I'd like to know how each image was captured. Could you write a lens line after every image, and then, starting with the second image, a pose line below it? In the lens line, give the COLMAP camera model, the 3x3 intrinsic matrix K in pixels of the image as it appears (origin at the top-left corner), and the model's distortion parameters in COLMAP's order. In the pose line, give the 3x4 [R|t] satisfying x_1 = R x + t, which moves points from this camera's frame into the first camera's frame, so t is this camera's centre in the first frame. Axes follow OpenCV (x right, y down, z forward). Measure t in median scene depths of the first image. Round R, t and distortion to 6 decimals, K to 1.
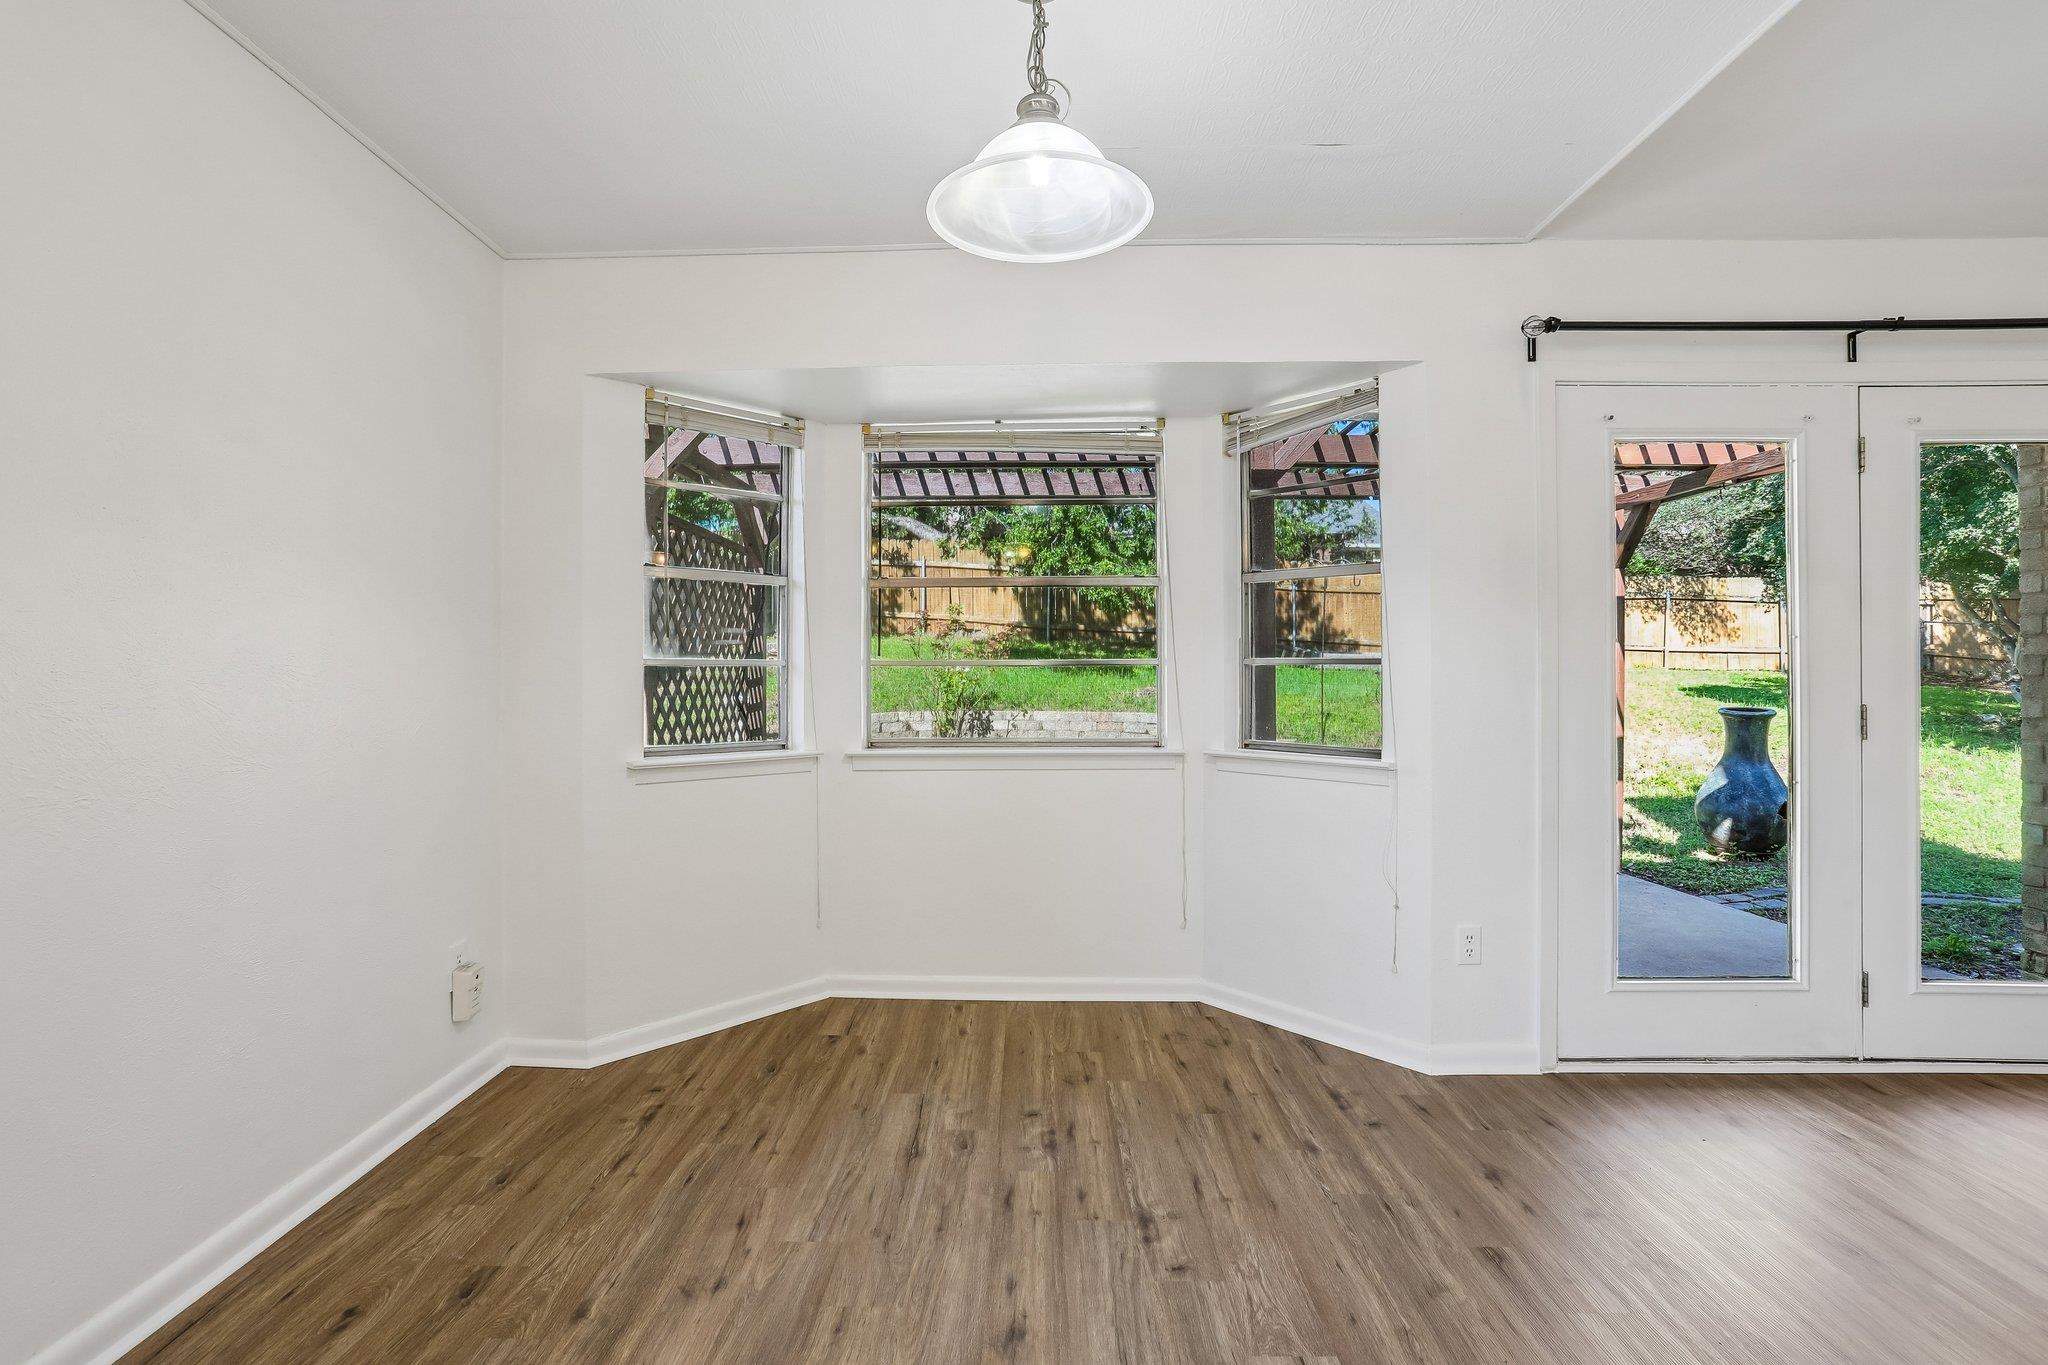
lens RADIAL K [[947.4, 0, 1004.0], [0, 947.4, 671.8], [0, 0, 1]] dist [-0.081628, 0.044194]
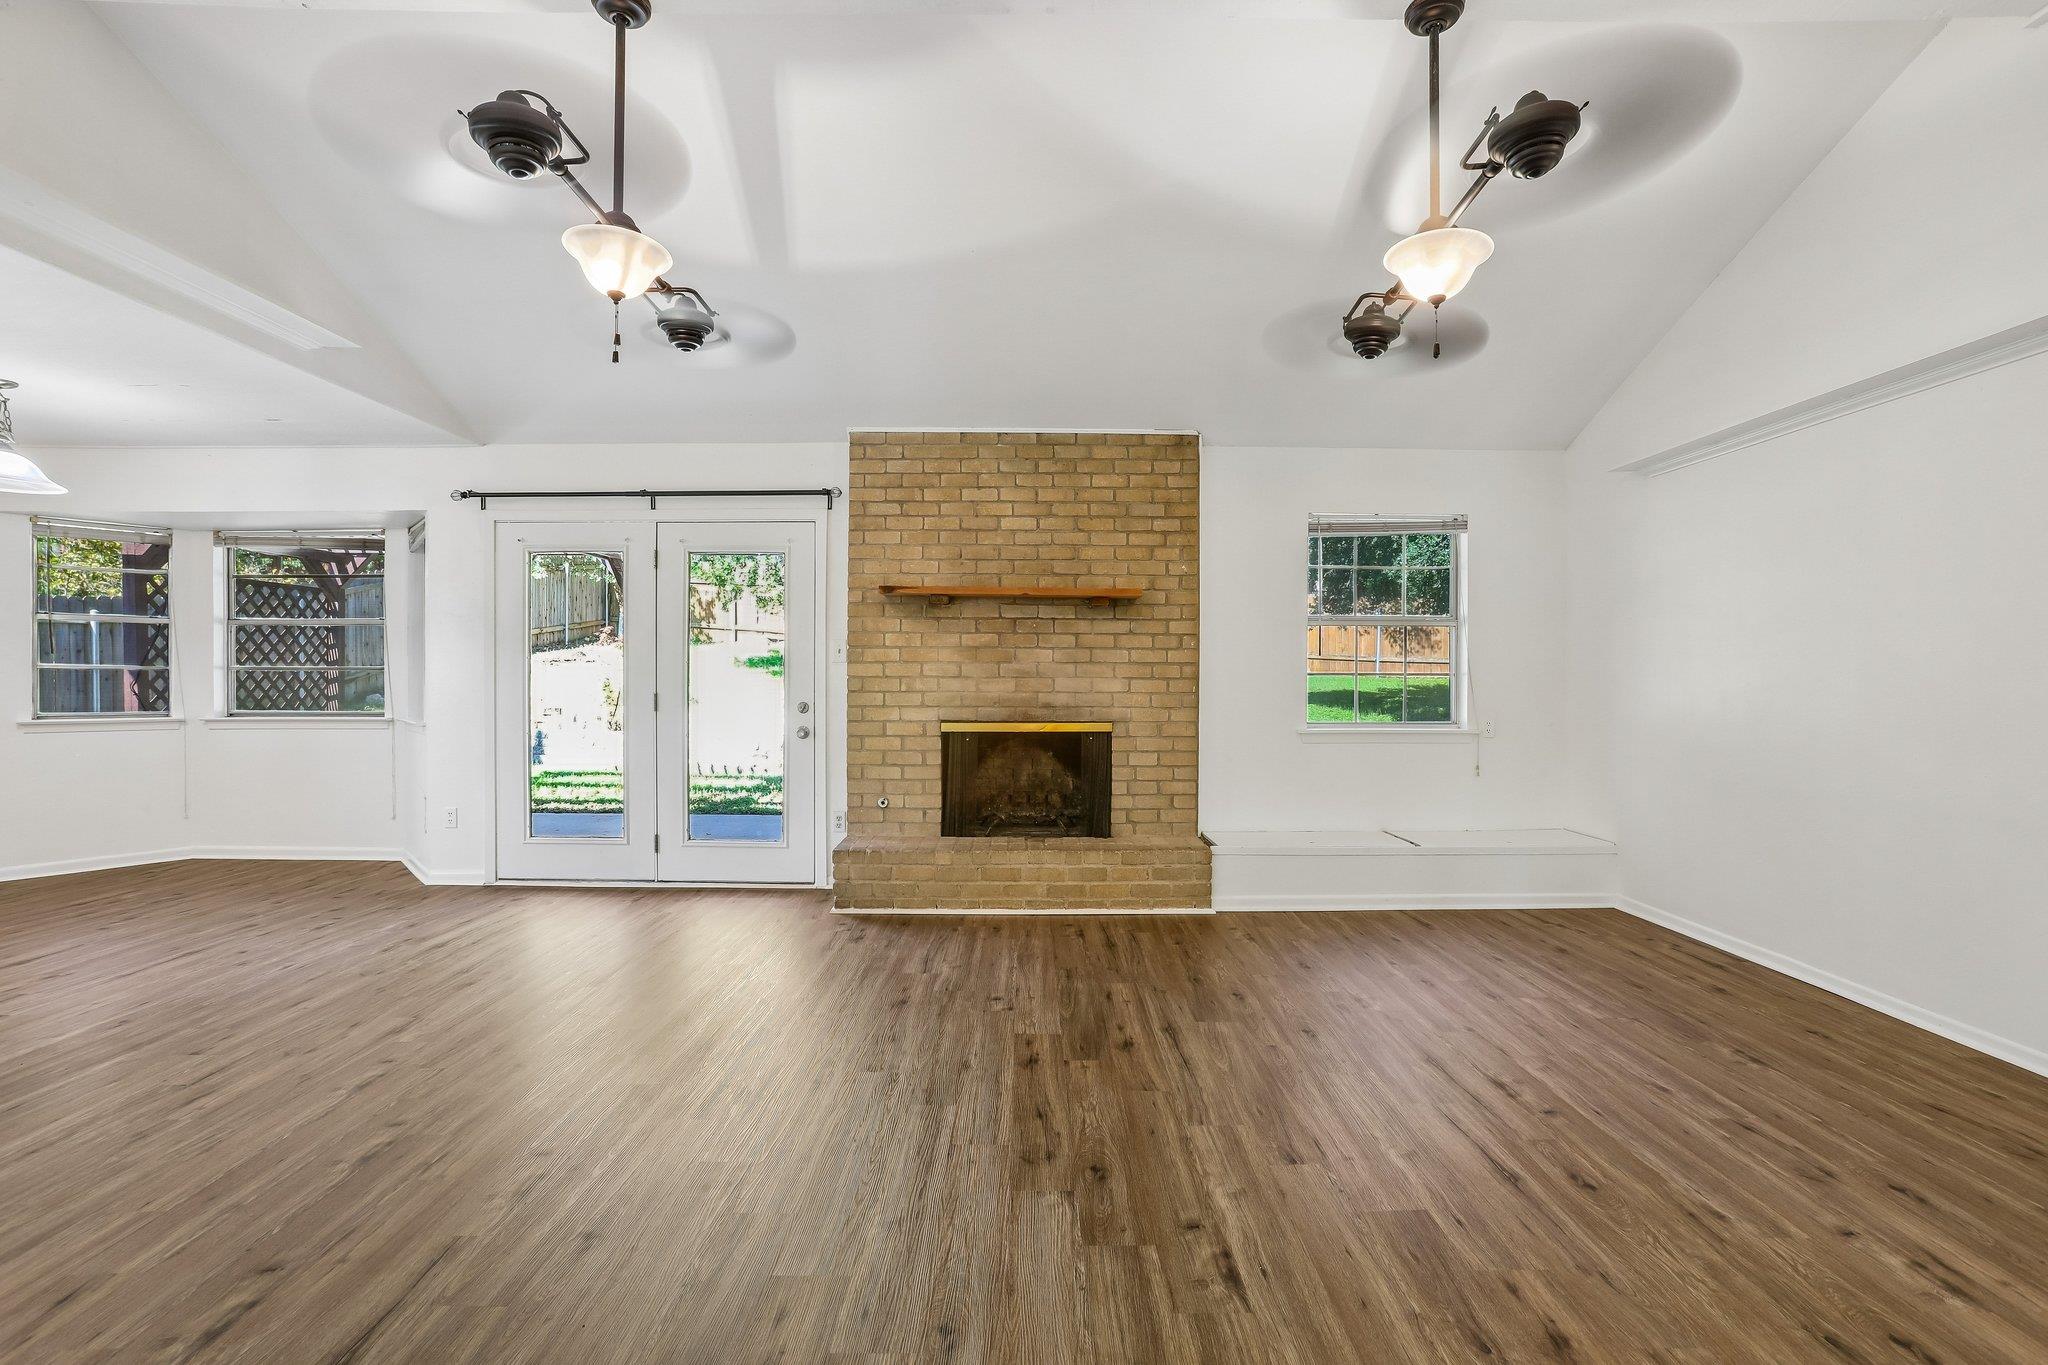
lens RADIAL K [[921.8, 0, 1033.9], [0, 921.8, 692.7], [0, 0, 1]] dist [-0.066893, 0.034850]
pose [[0.999277, 0.006184, 0.037519, 1.657872], [-0.006832, 0.999829, 0.017159, -0.001407], [-0.037406, -0.017403, 0.999149, -0.911447]]
